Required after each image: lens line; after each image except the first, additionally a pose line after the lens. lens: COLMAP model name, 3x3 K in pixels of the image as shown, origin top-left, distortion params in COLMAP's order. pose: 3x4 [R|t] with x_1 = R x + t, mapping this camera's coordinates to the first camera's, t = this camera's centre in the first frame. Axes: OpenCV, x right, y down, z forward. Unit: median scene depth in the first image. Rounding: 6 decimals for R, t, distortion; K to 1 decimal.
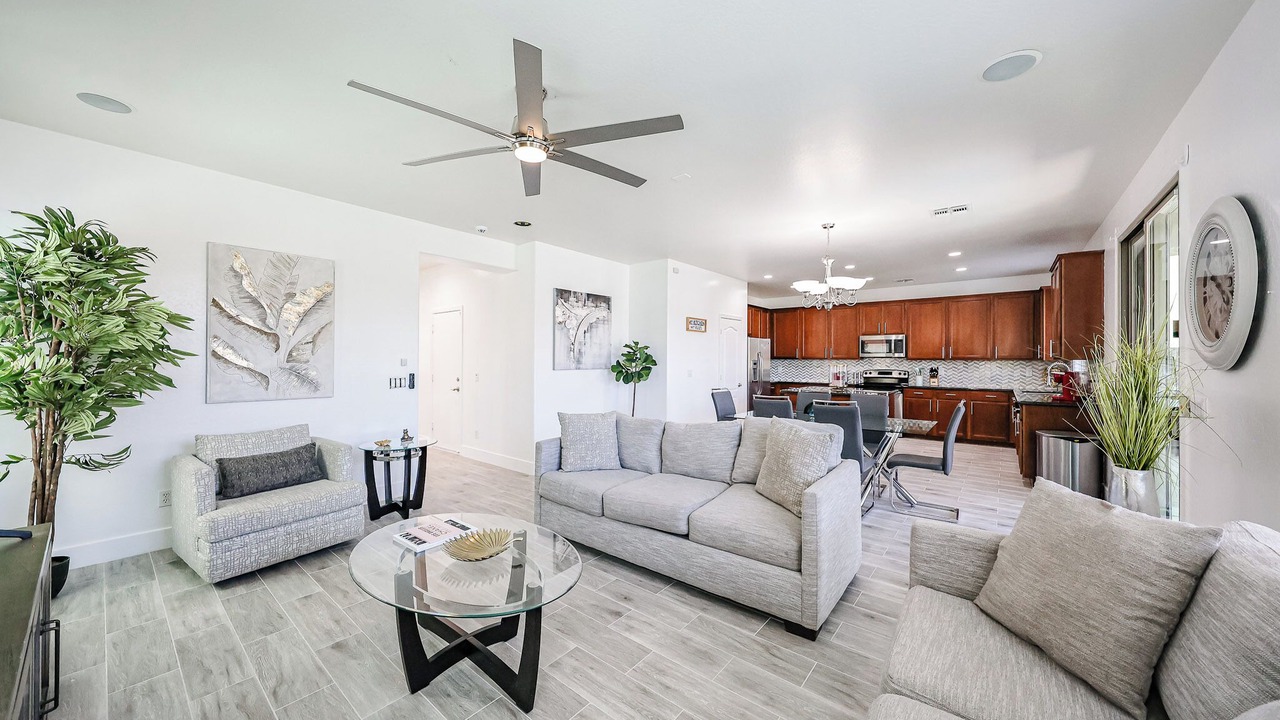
lens RADIAL K [[444.0, 0, 637.9], [0, 444.0, 357.1], [0, 0, 1]] dist [0.005545, -0.000016]
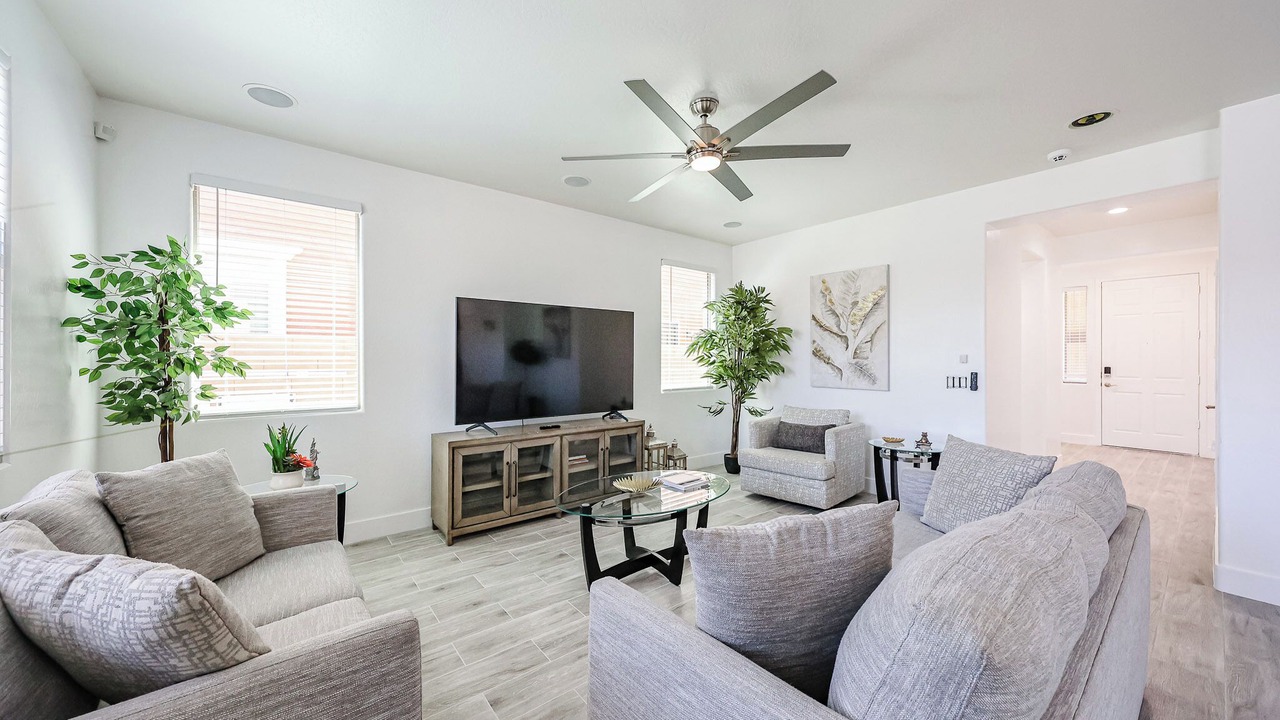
lens RADIAL K [[466.1, 0, 651.1], [0, 466.1, 357.1], [0, 0, 1]] dist [0.005880, -0.000346]
pose [[-0.195927, -0.006723, -0.980595, 0.350421], [0.004458, 0.999960, -0.007746, 0.008982], [0.980608, -0.005890, -0.195890, 0.429678]]
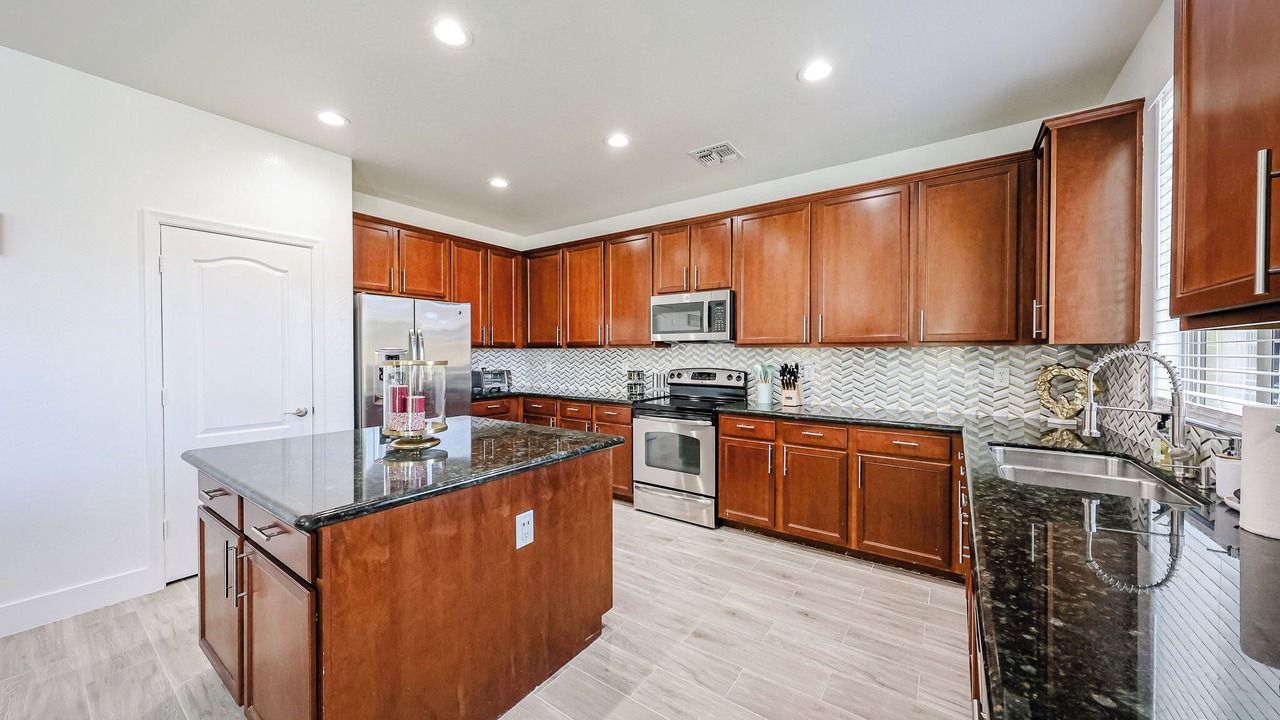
lens RADIAL K [[444.0, 0, 636.1], [0, 444.0, 356.8], [0, 0, 1]] dist [0.005545, -0.000016]
pose [[0.997887, -0.004941, 0.064780, 0.631612], [0.003997, 0.999884, 0.014697, 0.011683], [-0.064845, -0.014407, 0.997791, 0.748672]]
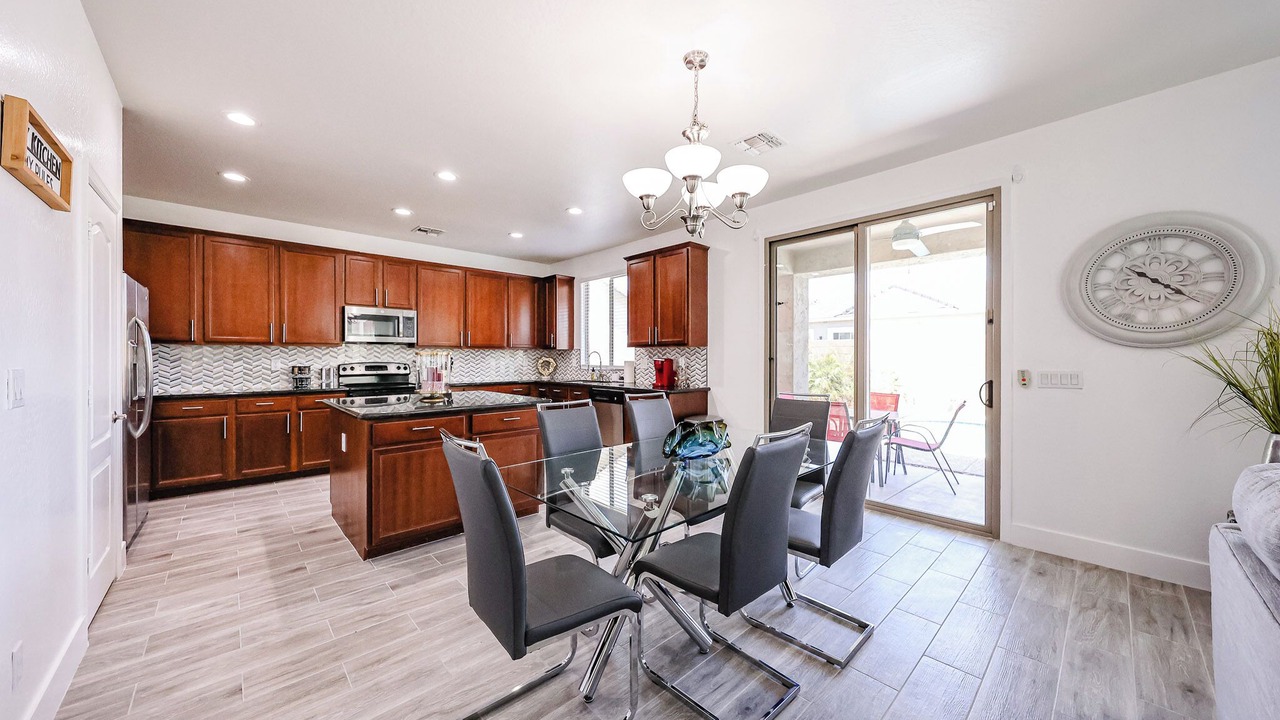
lens RADIAL K [[444.0, 0, 638.9], [0, 444.0, 355.9], [0, 0, 1]] dist [0.005545, -0.000016]
pose [[0.124595, -0.001807, 0.992206, -0.051130], [-0.006445, 0.999976, 0.002631, 0.019909], [-0.992187, -0.006722, 0.124581, 0.753115]]
